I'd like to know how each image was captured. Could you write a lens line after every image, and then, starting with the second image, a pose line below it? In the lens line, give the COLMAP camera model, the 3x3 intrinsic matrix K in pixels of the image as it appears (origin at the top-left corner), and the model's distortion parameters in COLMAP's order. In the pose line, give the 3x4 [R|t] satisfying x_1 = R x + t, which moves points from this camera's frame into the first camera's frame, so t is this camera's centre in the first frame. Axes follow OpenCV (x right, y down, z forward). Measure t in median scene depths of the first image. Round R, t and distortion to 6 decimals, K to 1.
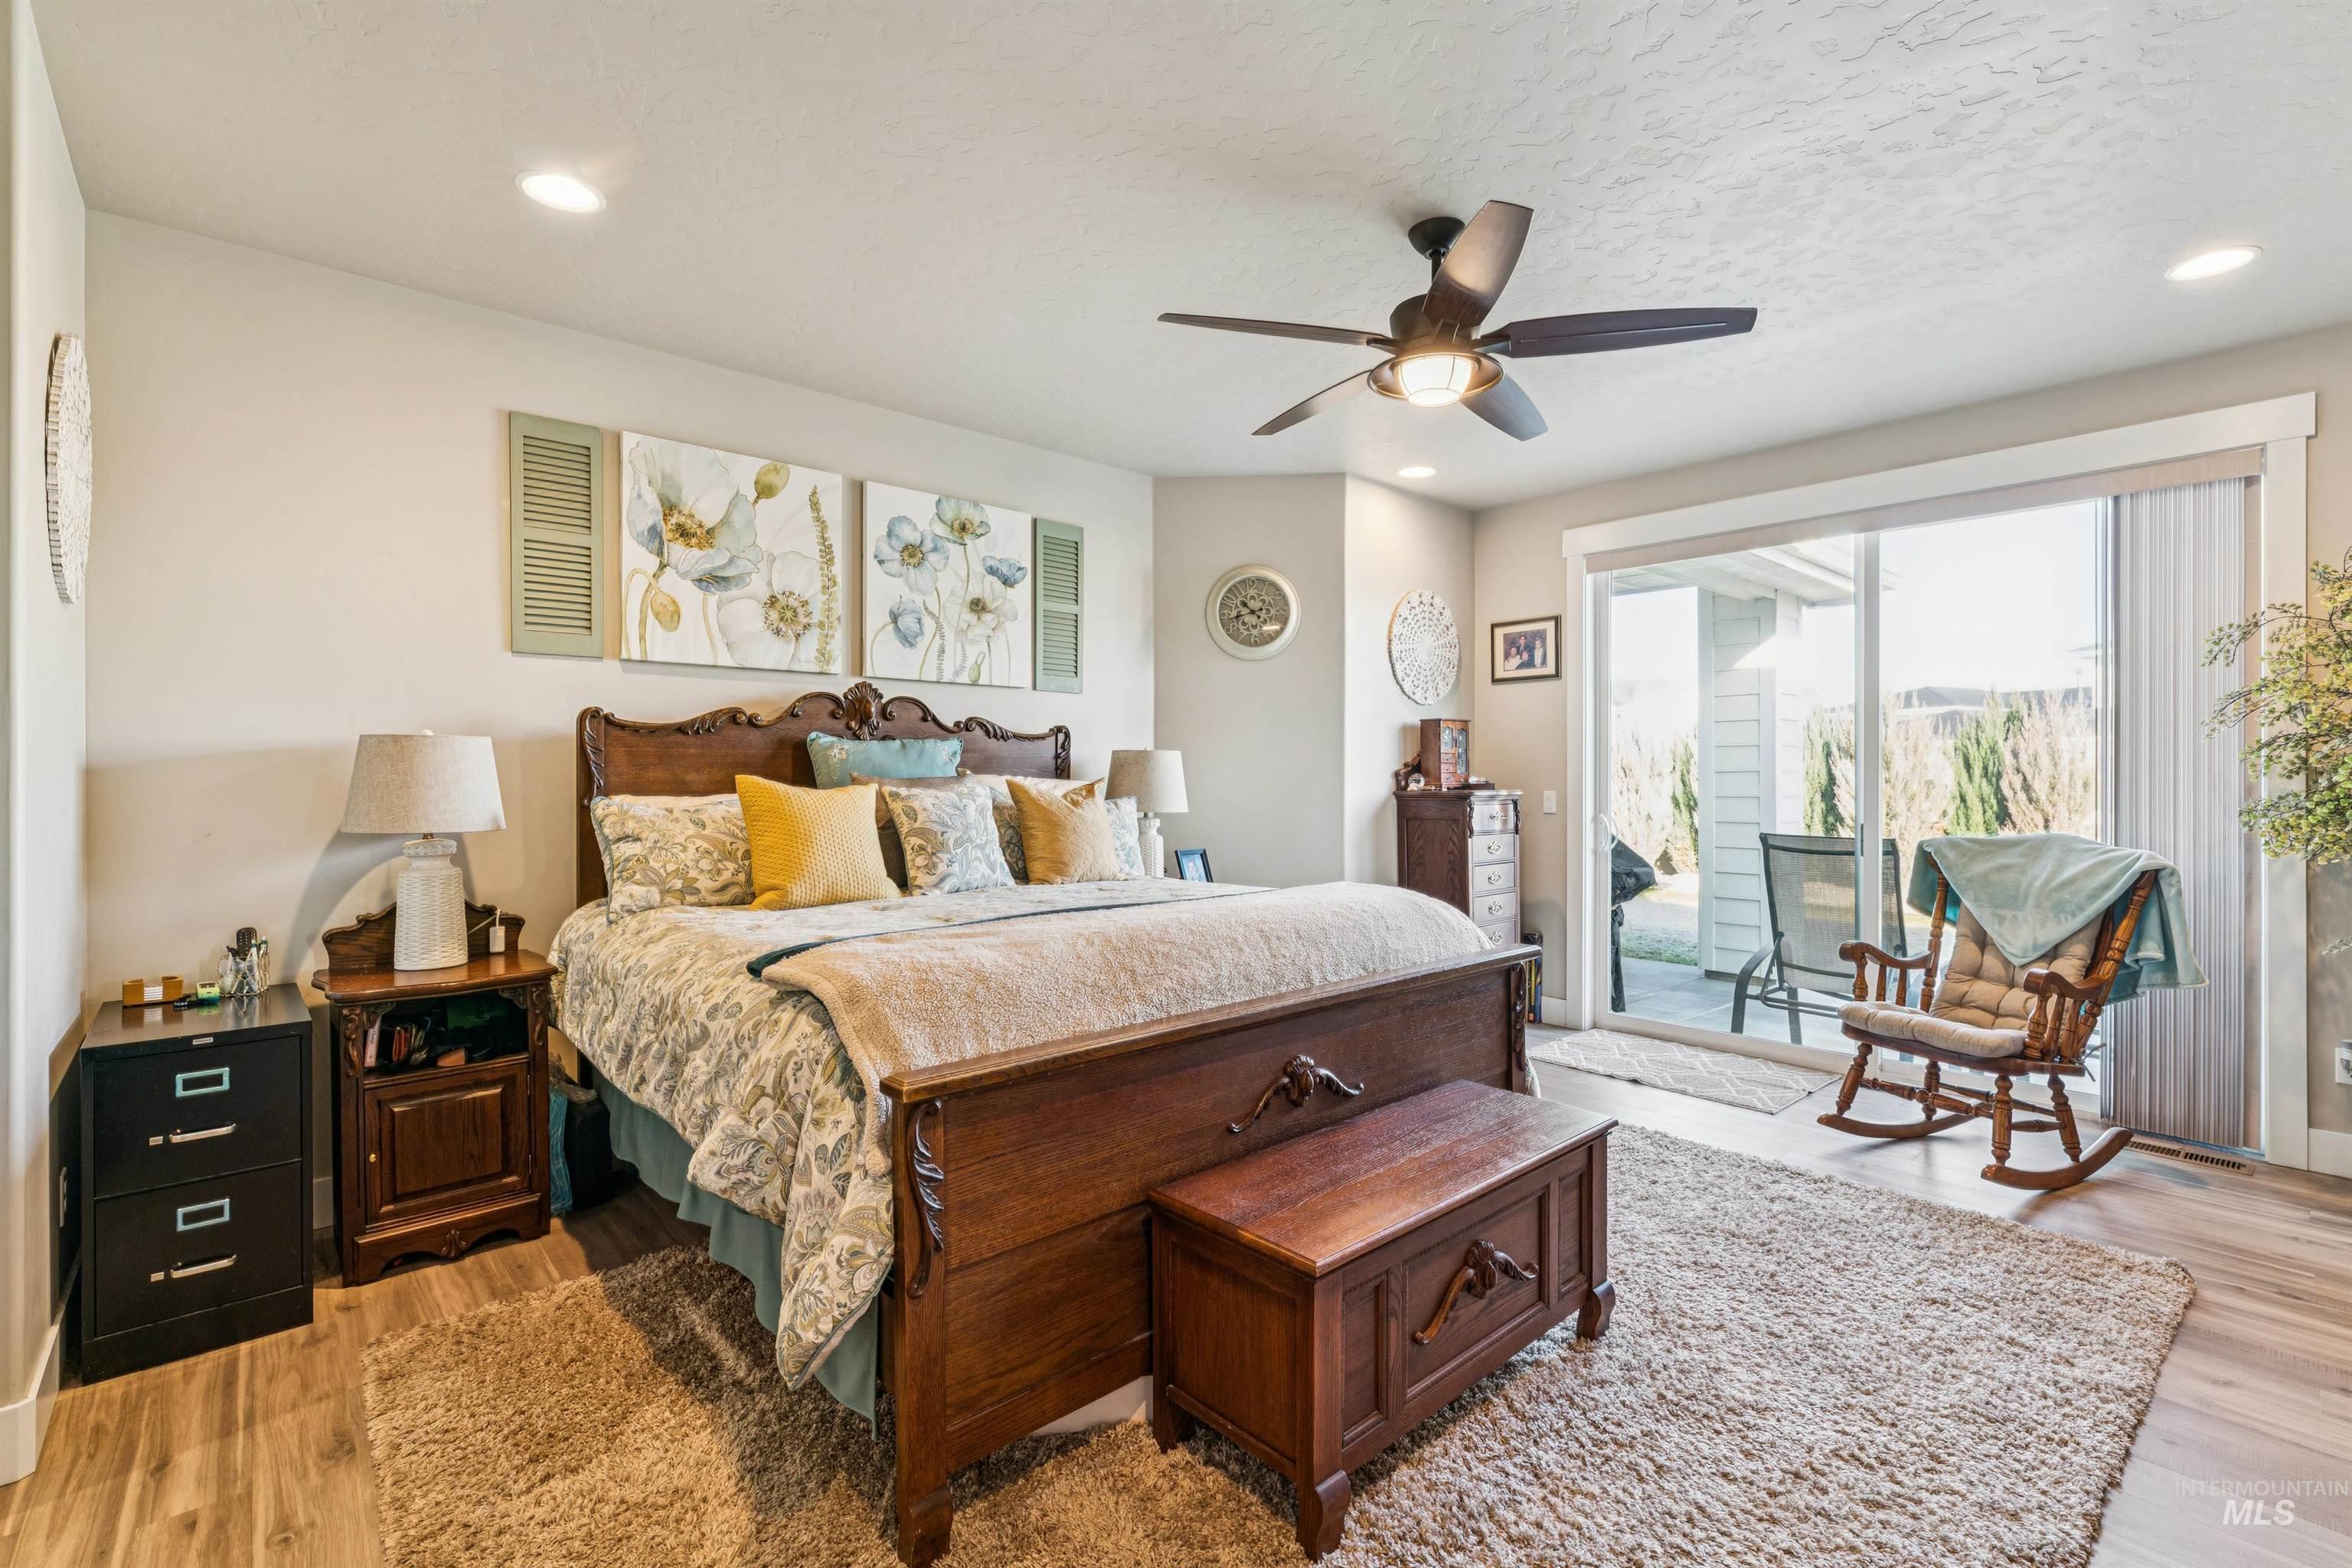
lens RADIAL K [[1025.9, 0, 1169.3], [0, 1025.9, 784.0], [0, 0, 1]] dist [-0.017864, 0.000009]
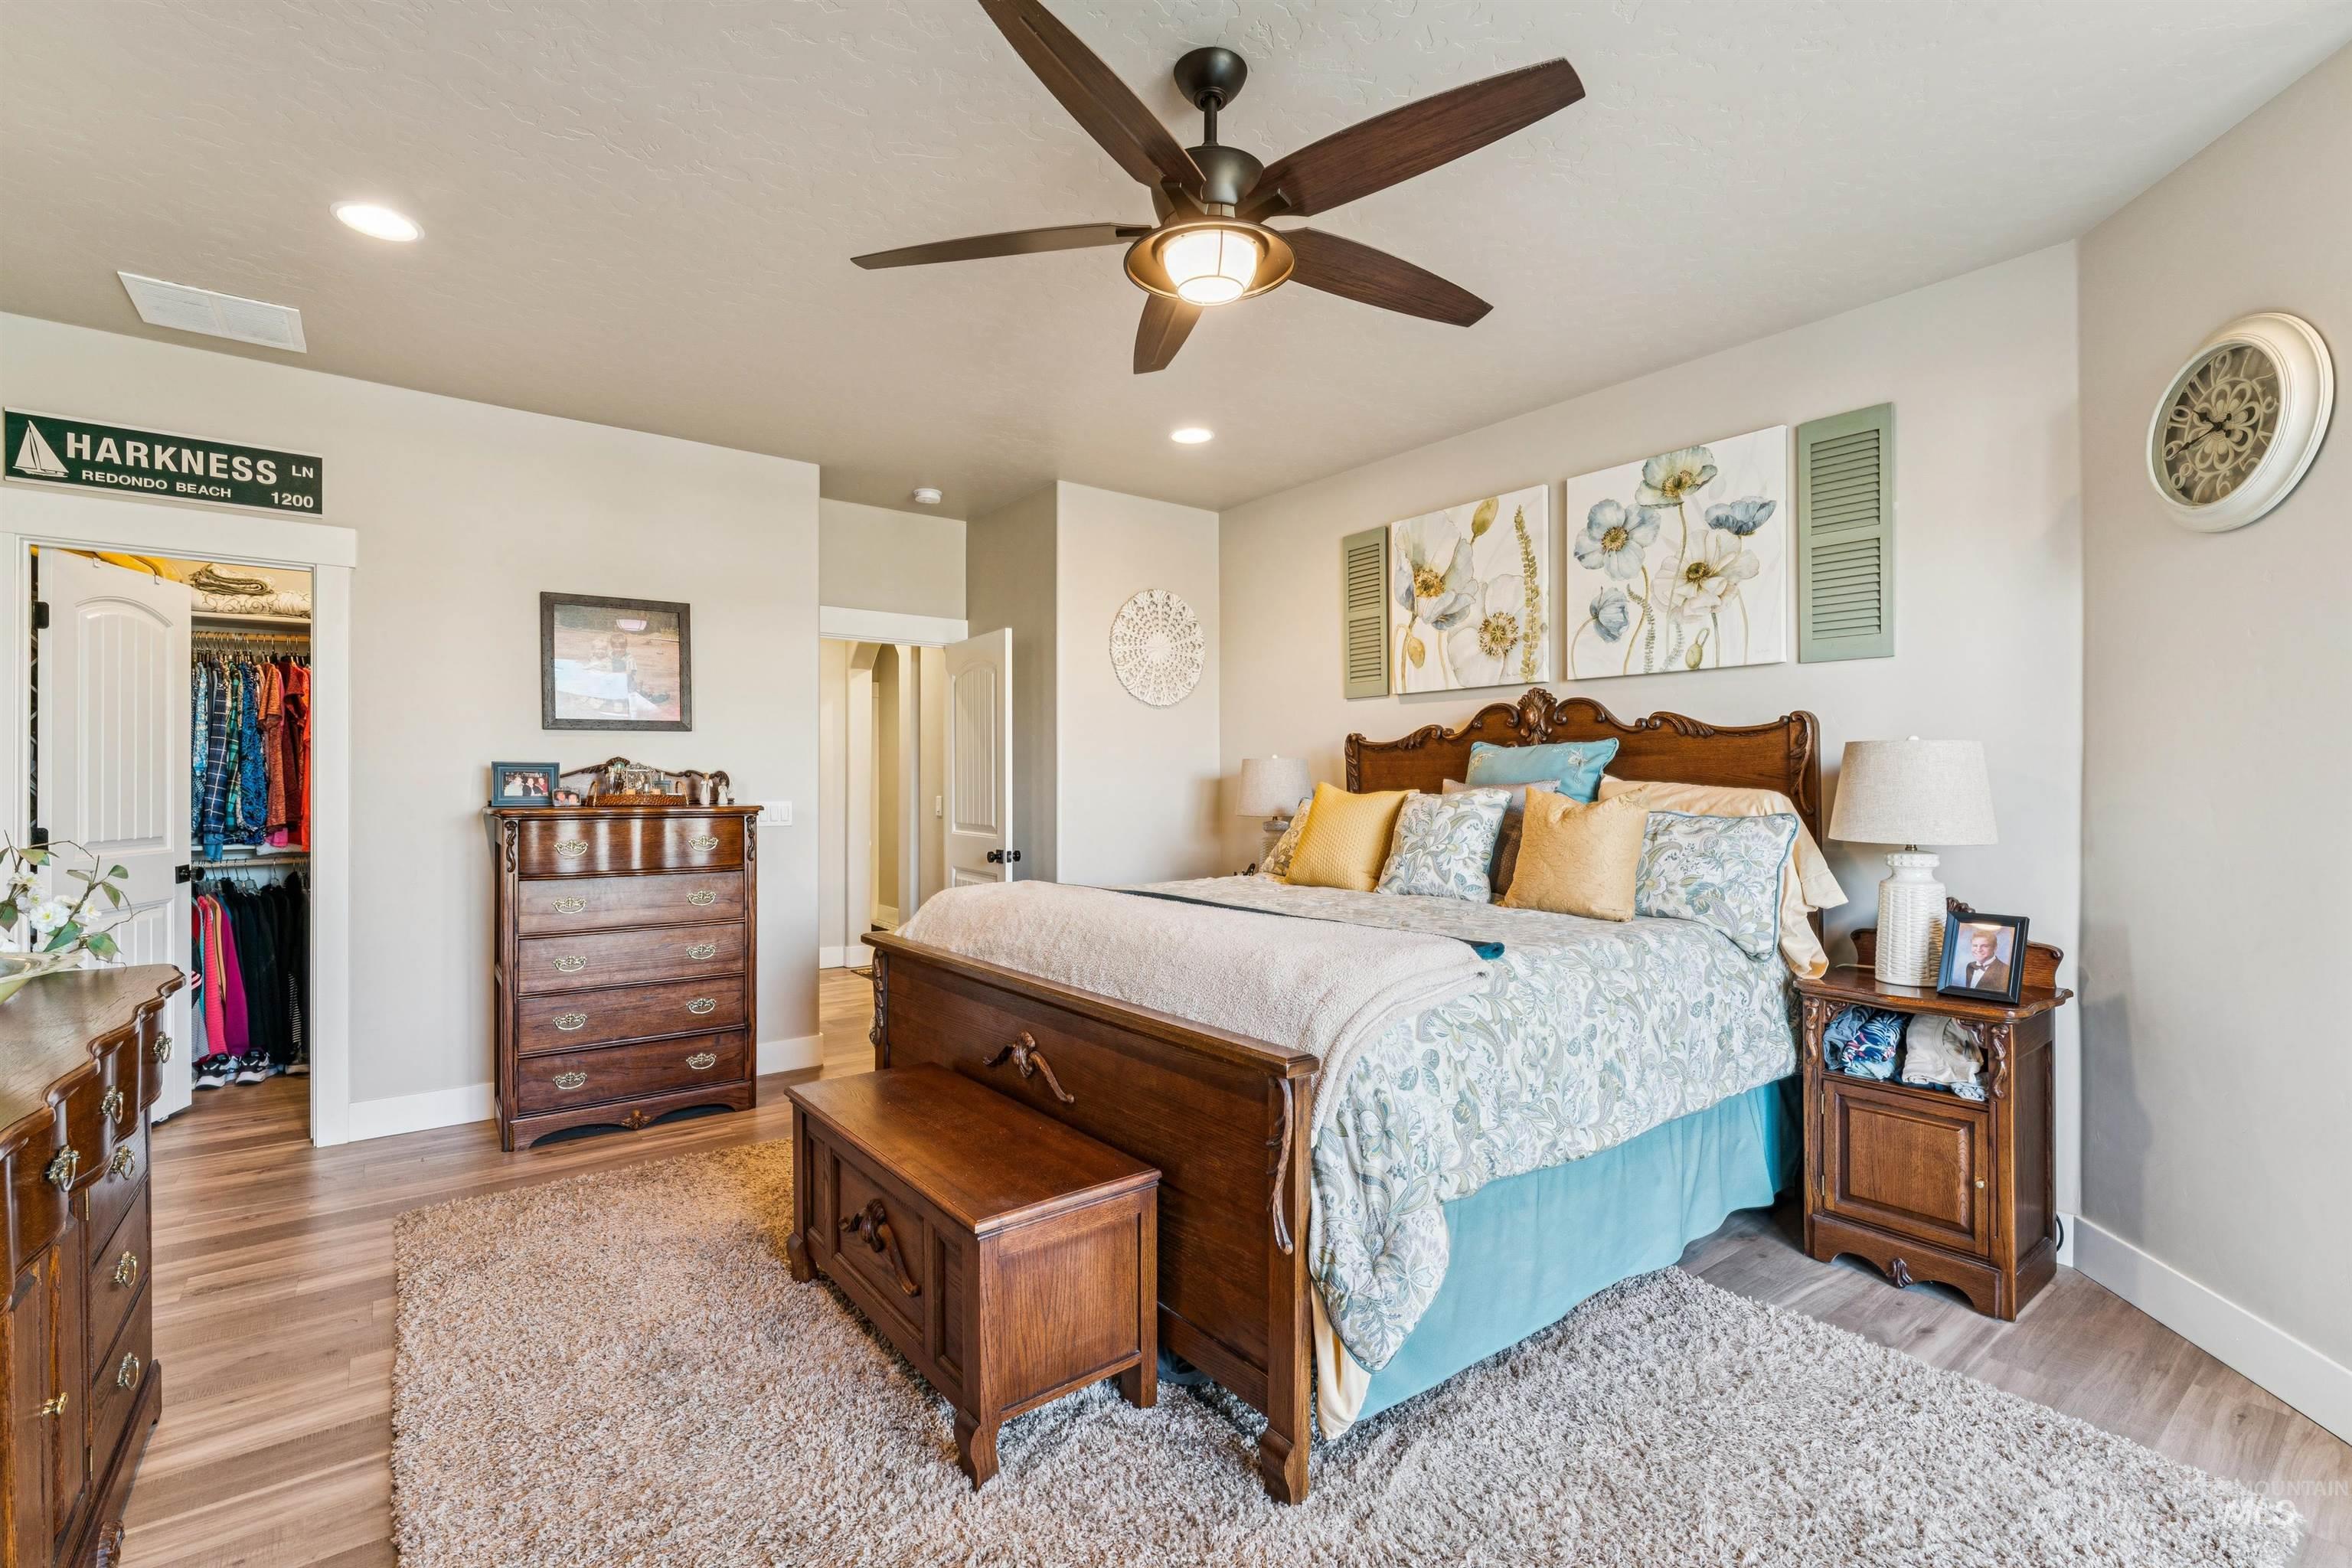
lens RADIAL K [[1055.7, 0, 1176.0], [0, 1055.7, 784.0], [0, 0, 1]] dist [0.000986, 0.000243]
pose [[-0.080295, 0.005348, -0.996757, 0.734996], [-0.002987, 0.999980, 0.005606, -0.010567], [0.996767, 0.003428, -0.080277, 0.707758]]
